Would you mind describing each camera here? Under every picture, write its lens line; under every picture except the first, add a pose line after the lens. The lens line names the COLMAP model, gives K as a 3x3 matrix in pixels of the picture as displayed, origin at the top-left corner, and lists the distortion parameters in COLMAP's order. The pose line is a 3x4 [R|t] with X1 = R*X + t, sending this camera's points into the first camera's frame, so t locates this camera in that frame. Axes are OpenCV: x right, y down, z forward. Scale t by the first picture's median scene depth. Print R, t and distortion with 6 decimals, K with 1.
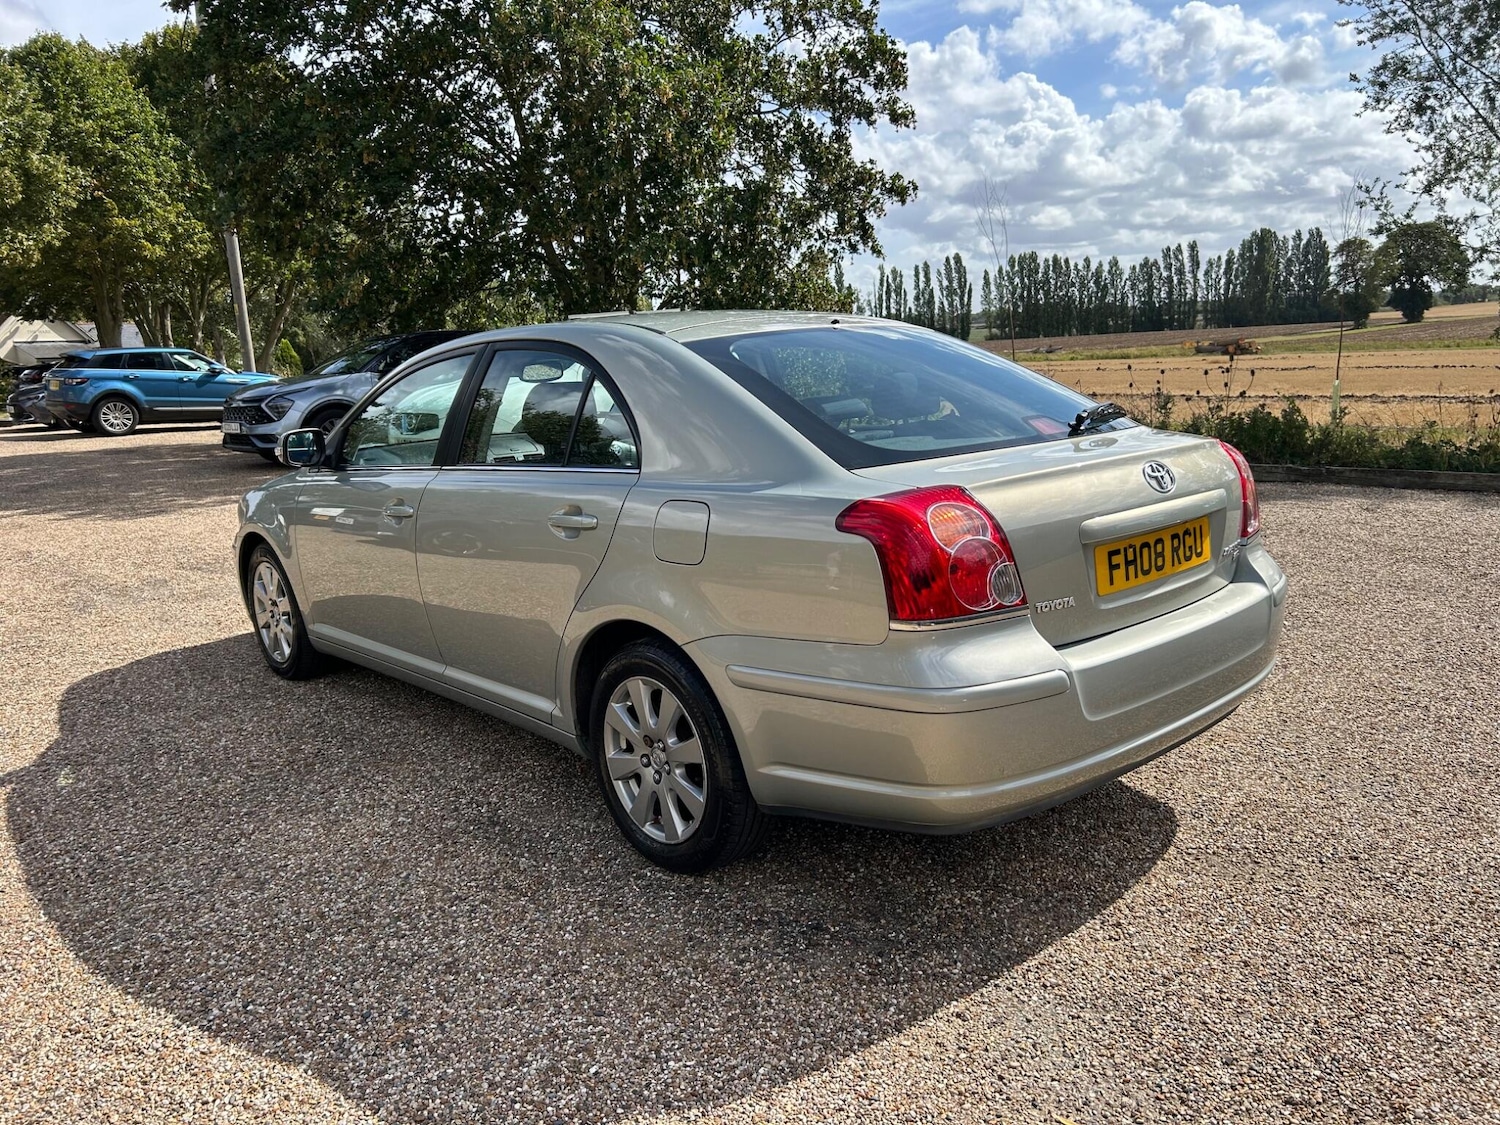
lens RADIAL K [[1149.7, 0, 746.1], [0, 1149.7, 557.8], [0, 0, 1]] dist [0.047750, -0.048489]
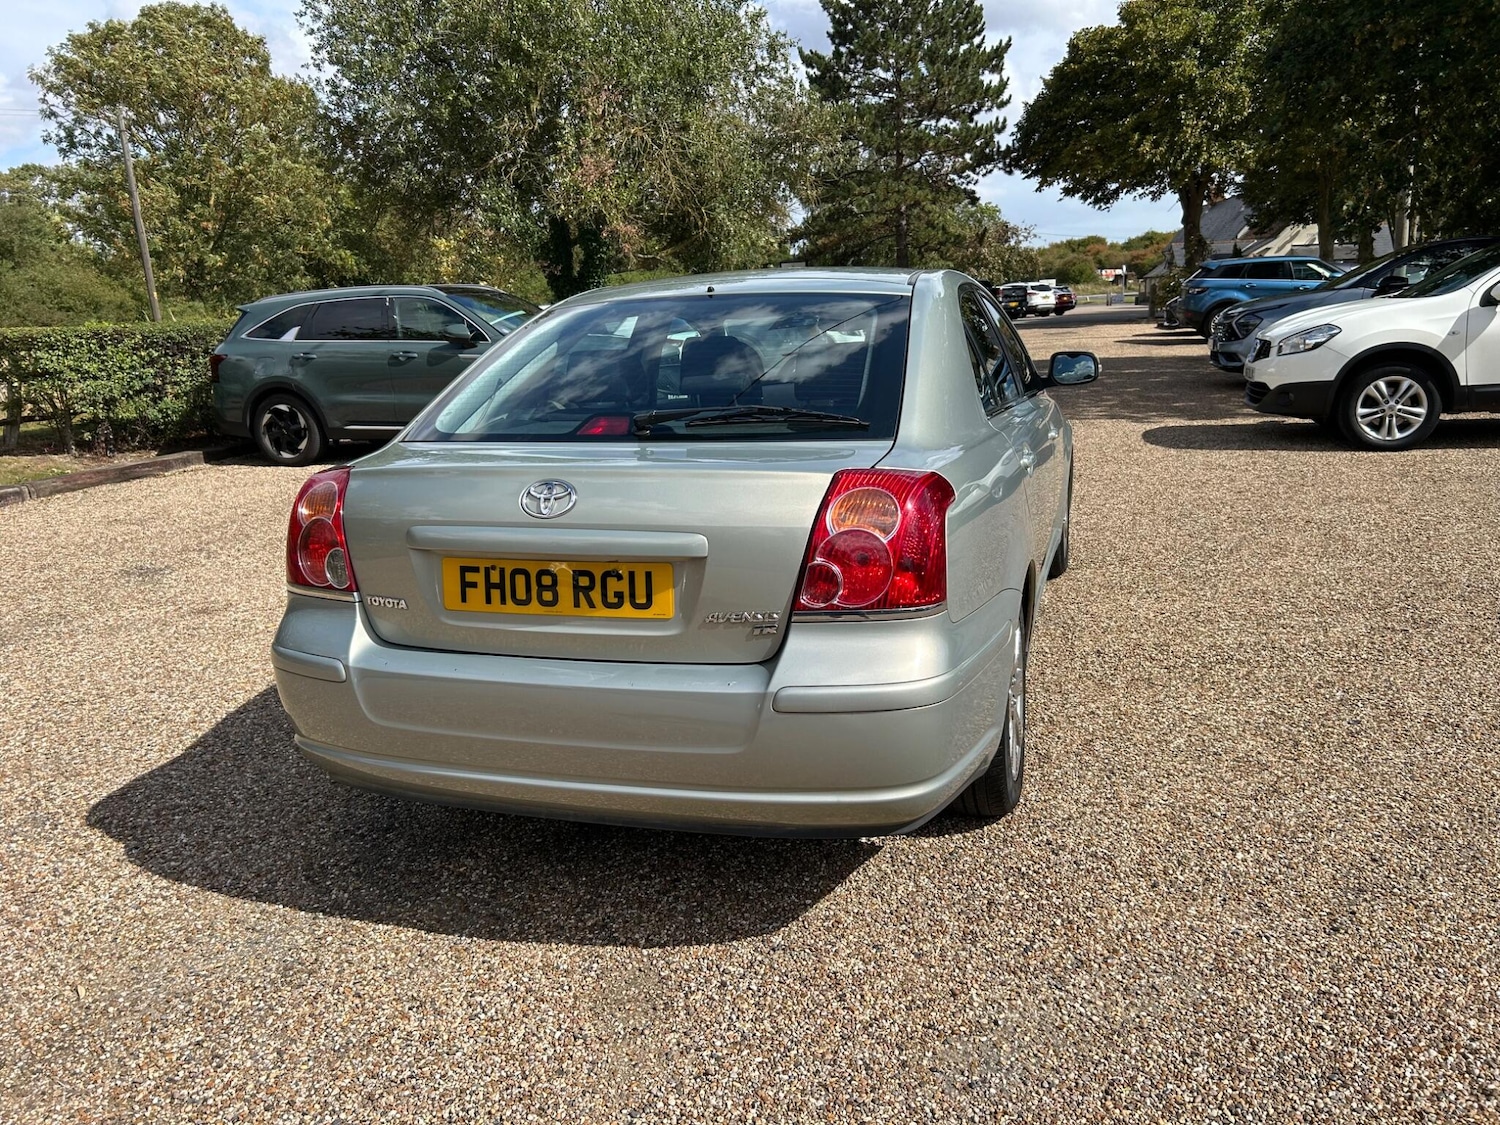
lens RADIAL K [[1147.6, 0, 756.4], [0, 1147.6, 564.1], [0, 0, 1]] dist [0.051088, -0.055574]
pose [[0.512795, 0.213301, -0.831591, 1.156285], [-0.137882, 0.976531, 0.165454, -0.184633], [0.847367, 0.029818, 0.530171, 0.689728]]
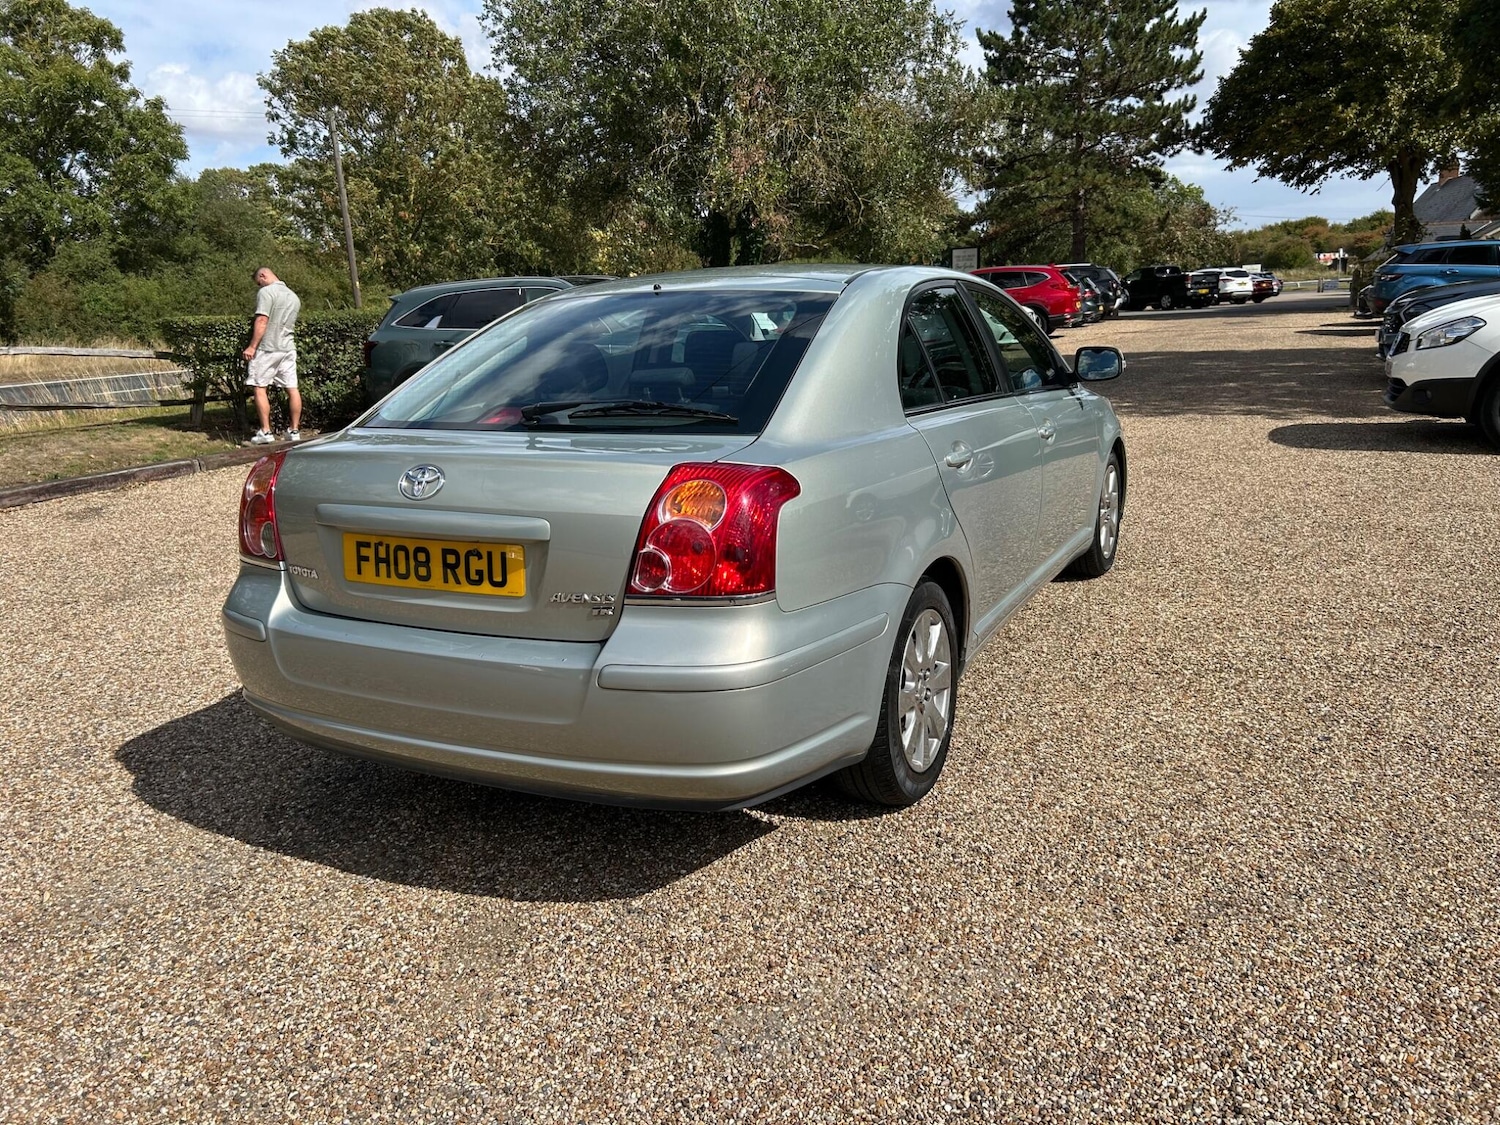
lens RADIAL K [[1148.0, 0, 750.2], [0, 1148.0, 563.6], [0, 0, 1]] dist [0.050956, -0.053712]
pose [[0.364007, 0.238595, -0.900317, 1.311845], [-0.144916, 0.969368, 0.198304, -0.229673], [0.920053, 0.058287, 0.387433, 0.895470]]
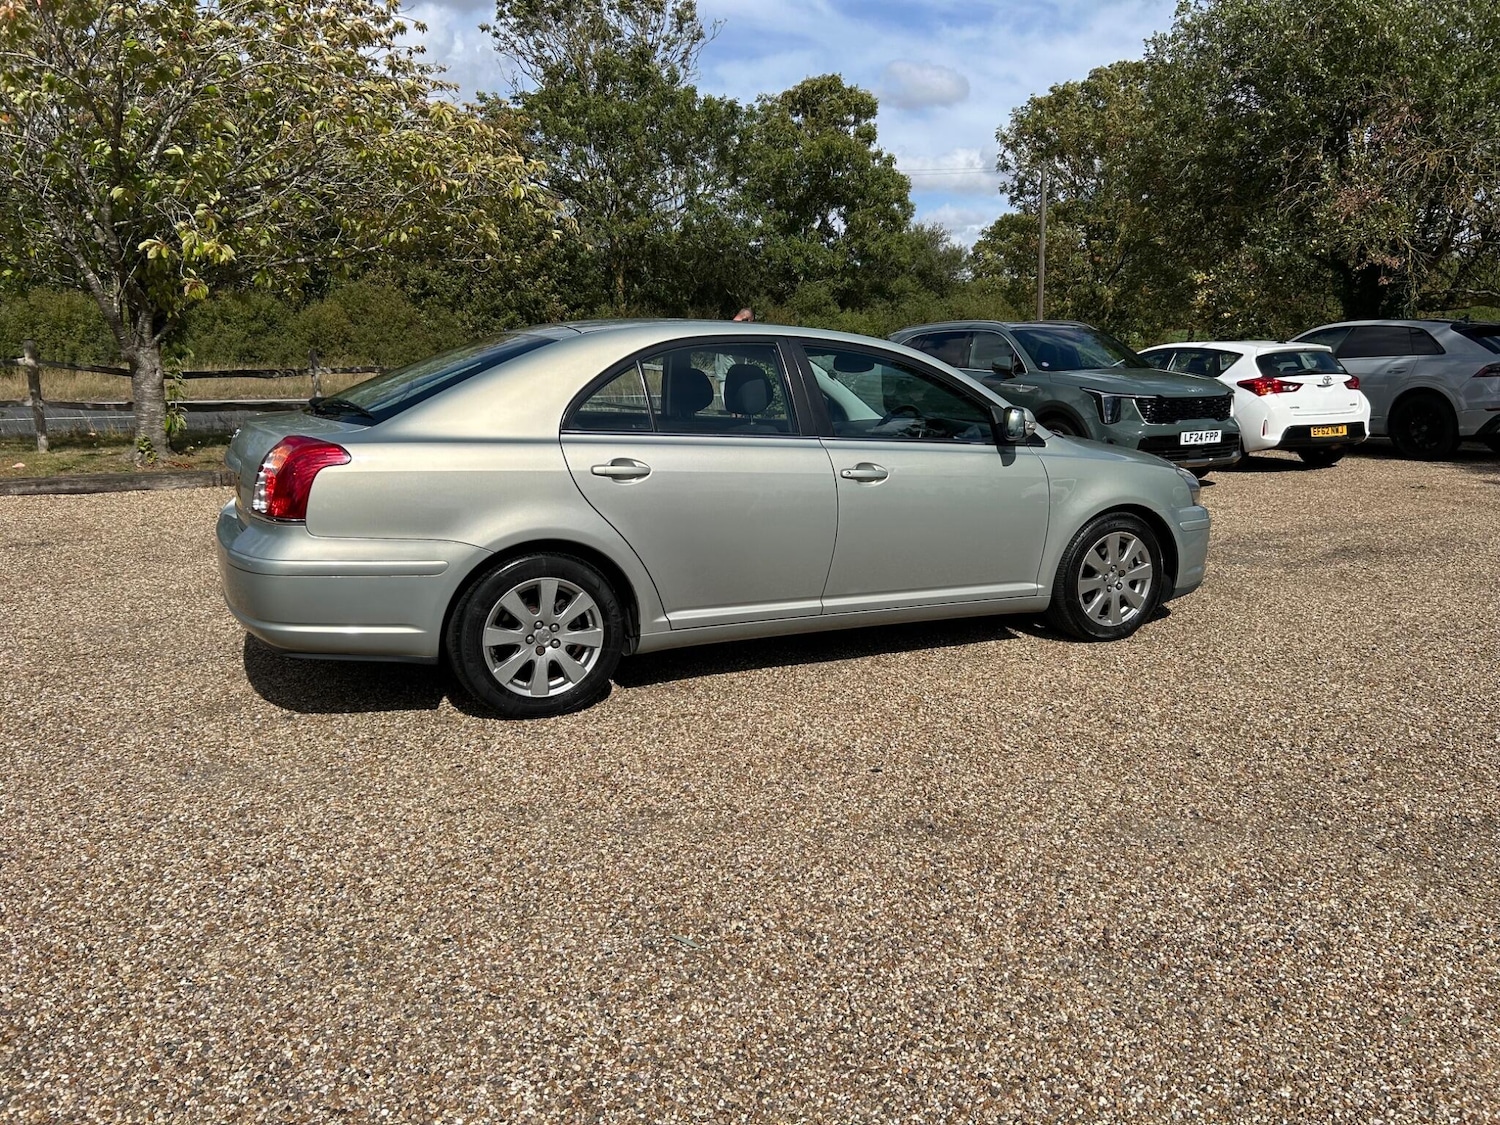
lens RADIAL K [[1148.0, 0, 750.2], [0, 1148.0, 563.6], [0, 0, 1]] dist [0.050956, -0.053712]
pose [[-0.274965, 0.218516, -0.936293, 1.701574], [-0.170701, 0.947263, 0.271207, -0.457800], [0.946179, 0.234399, -0.223163, 2.082799]]
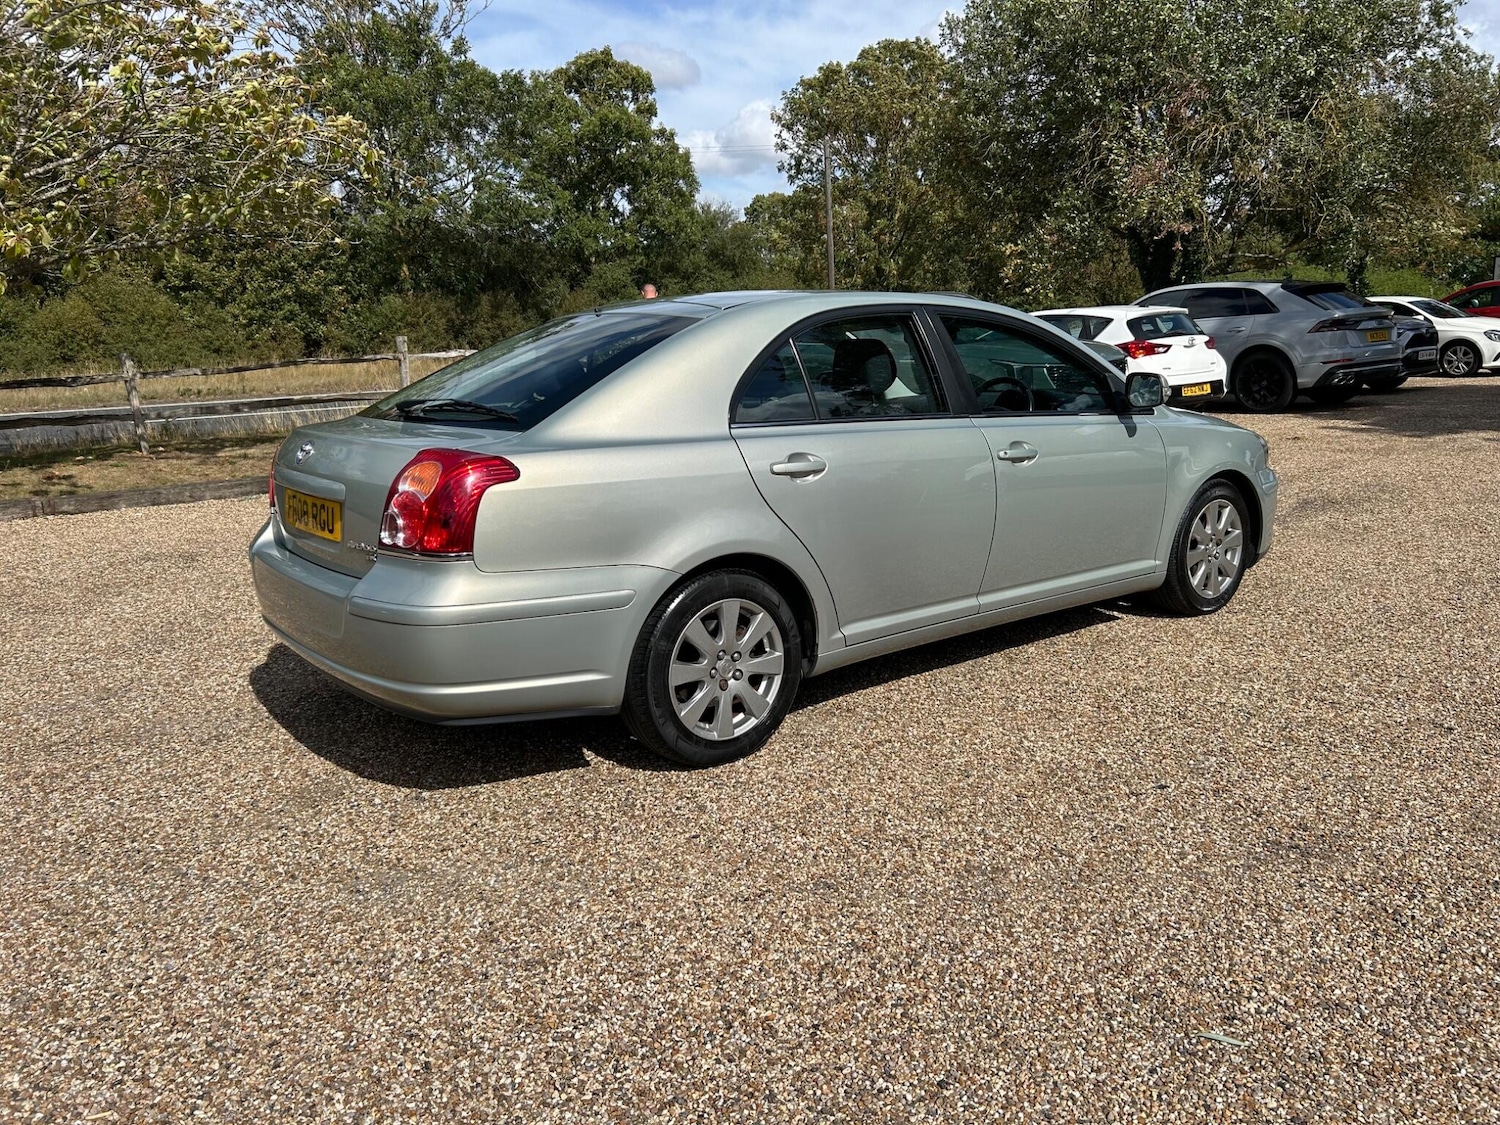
lens RADIAL K [[1149.7, 0, 746.1], [0, 1149.7, 557.8], [0, 0, 1]] dist [0.047750, -0.048489]
pose [[-0.069727, 0.240048, -0.968254, 1.590674], [-0.149246, 0.957181, 0.248051, -0.348770], [0.986339, 0.161804, -0.030915, 1.547653]]
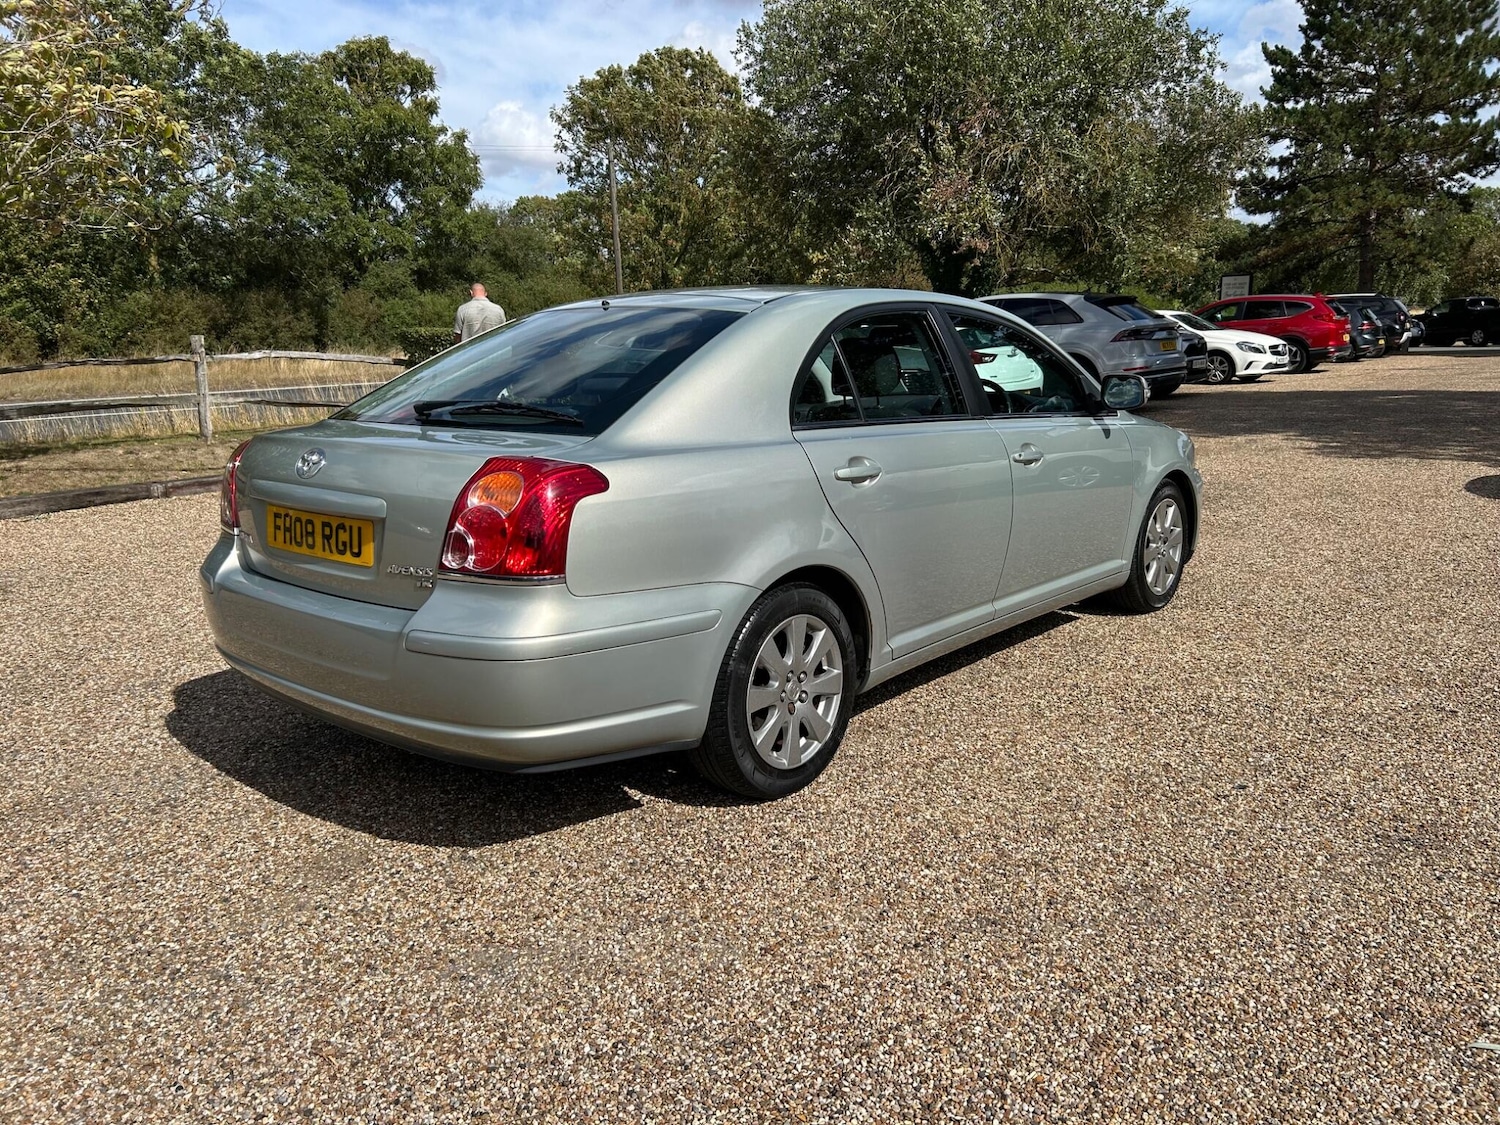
lens RADIAL K [[1148.0, 0, 750.2], [0, 1148.0, 563.6], [0, 0, 1]] dist [0.050956, -0.053712]
pose [[0.134556, 0.238373, -0.961807, 1.483106], [-0.167509, 0.962137, 0.215020, -0.282459], [0.976645, 0.132179, 0.169391, 1.241170]]
